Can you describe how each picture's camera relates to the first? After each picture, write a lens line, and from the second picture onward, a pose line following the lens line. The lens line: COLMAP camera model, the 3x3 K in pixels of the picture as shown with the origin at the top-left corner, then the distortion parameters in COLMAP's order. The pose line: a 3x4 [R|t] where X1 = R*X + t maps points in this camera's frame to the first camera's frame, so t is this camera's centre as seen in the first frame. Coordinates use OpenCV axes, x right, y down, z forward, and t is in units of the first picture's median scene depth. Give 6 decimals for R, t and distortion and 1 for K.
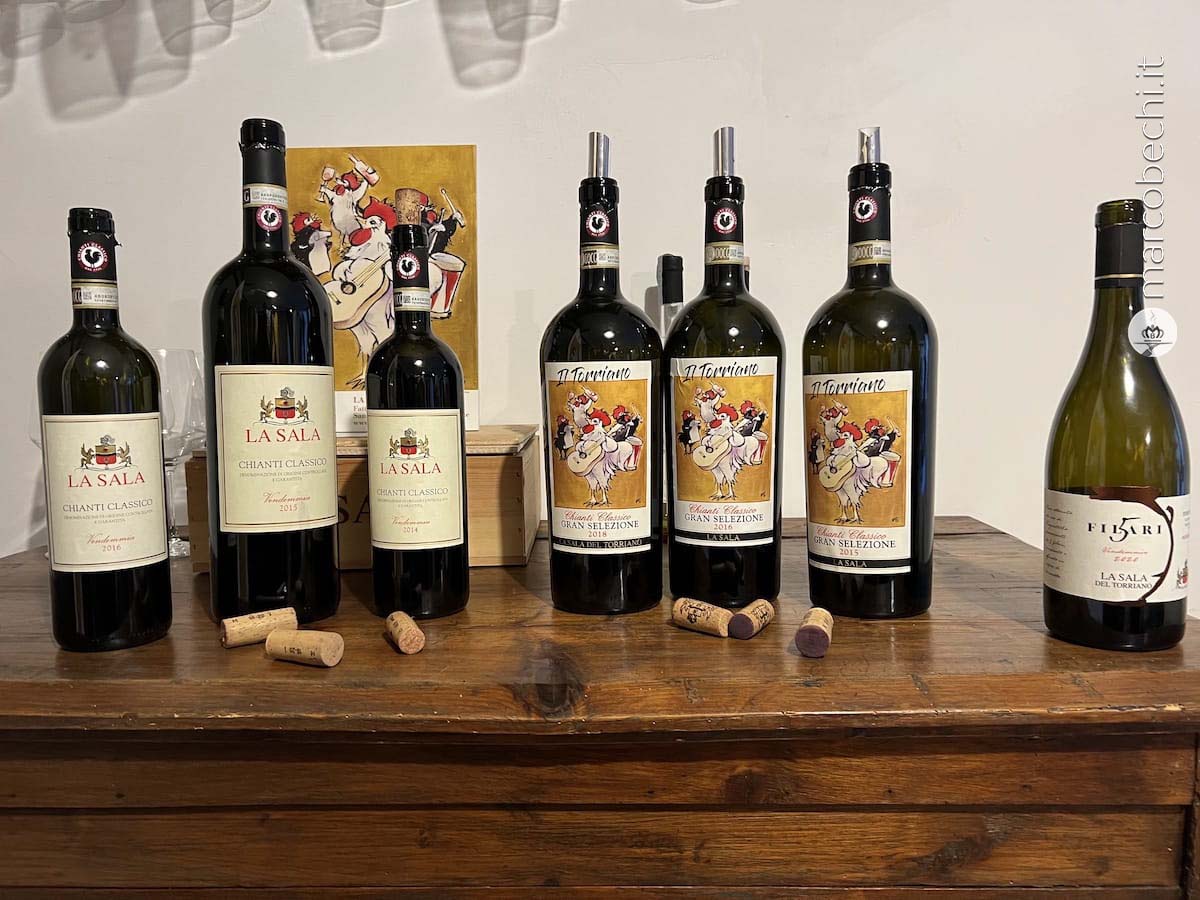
lens RADIAL K [[886.7, 0, 602.4], [0, 886.7, 464.3], [0, 0, 1]] dist [0.004137, 0.007446]
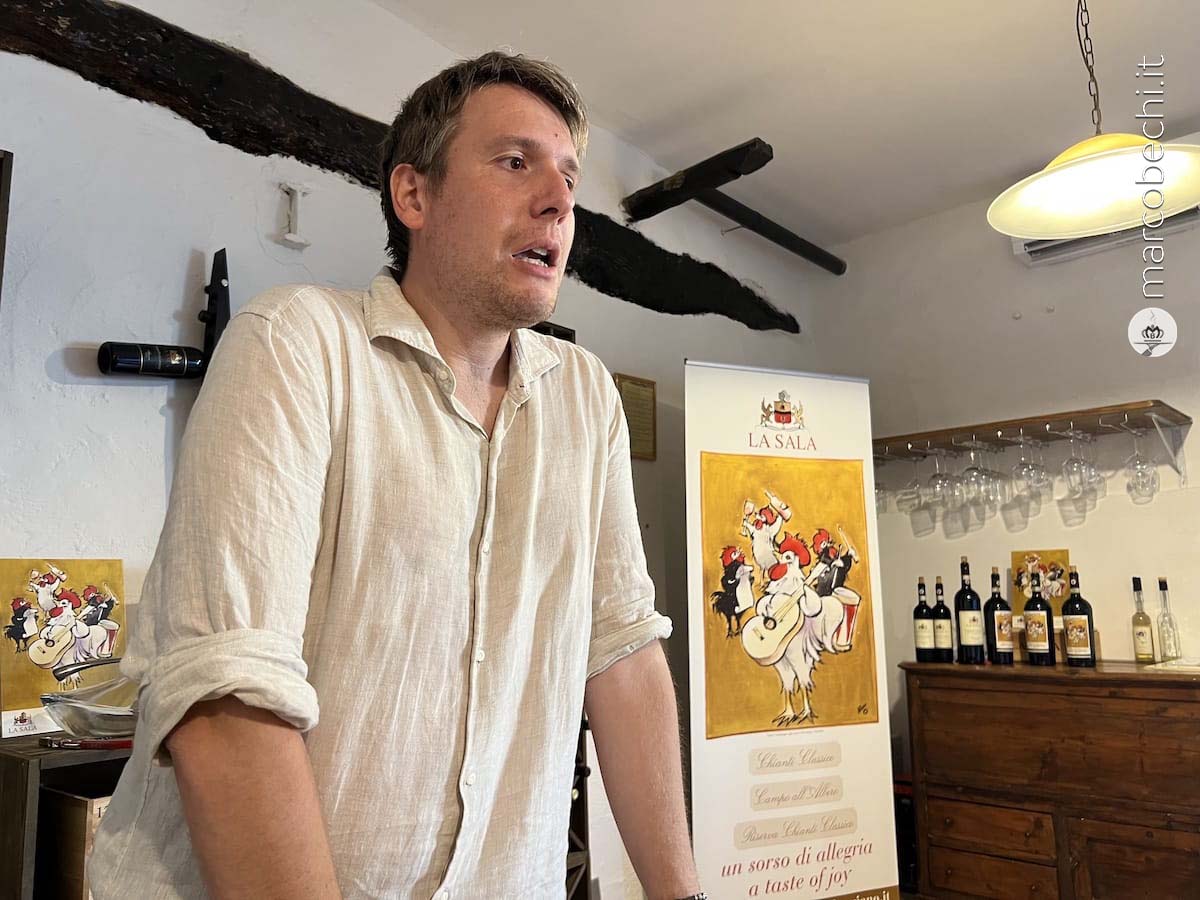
lens RADIAL K [[897.4, 0, 599.9], [0, 897.4, 433.0], [0, 0, 1]] dist [-0.003547, 0.000224]
pose [[0.734136, -0.117951, -0.668679, 0.956354], [-0.074894, 0.964721, -0.252396, 0.252072], [0.674859, 0.235373, 0.699403, -2.967871]]
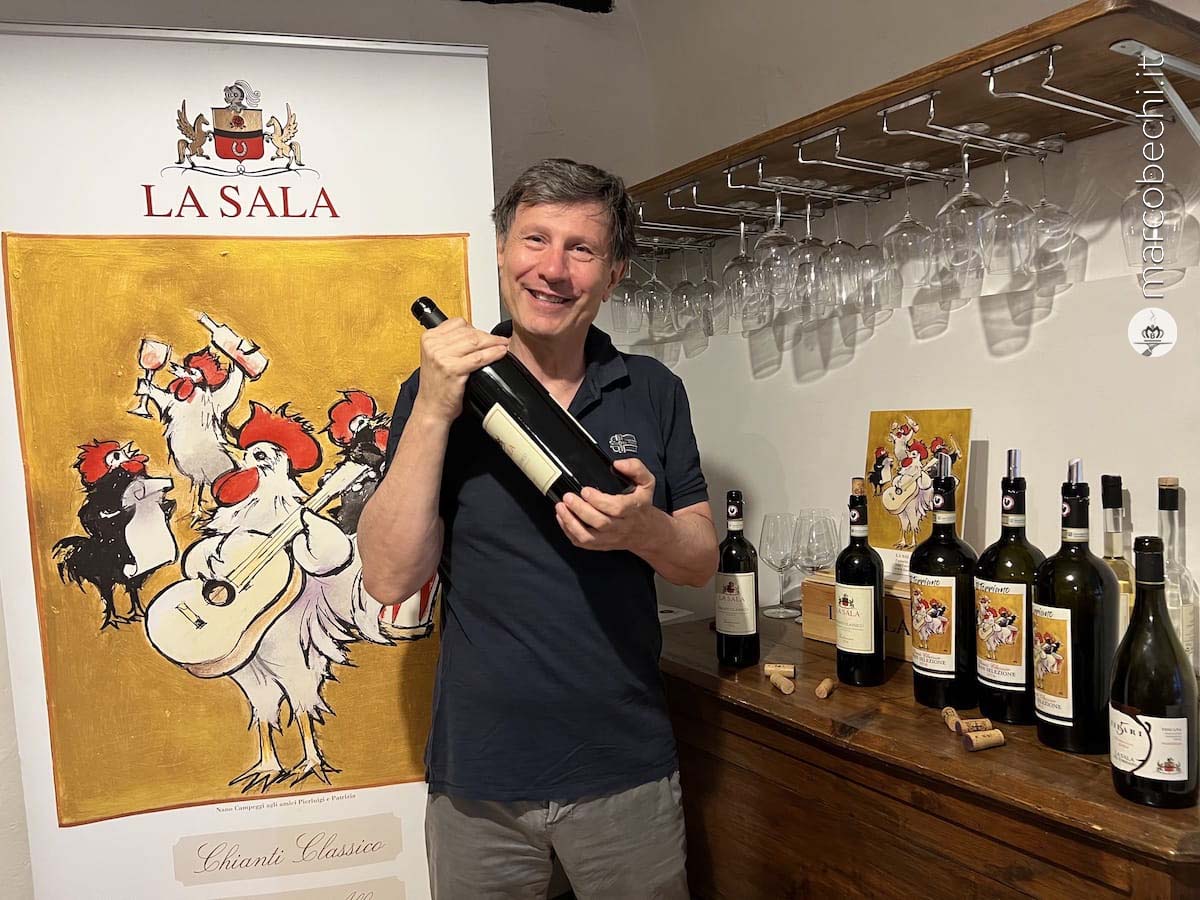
lens RADIAL K [[886.7, 0, 602.4], [0, 886.7, 464.3], [0, 0, 1]] dist [0.004137, 0.007446]
pose [[0.577413, 0.037770, -0.815578, 0.796722], [-0.062988, 0.998013, 0.001624, -0.216647], [0.814019, 0.050434, 0.578644, -0.490136]]
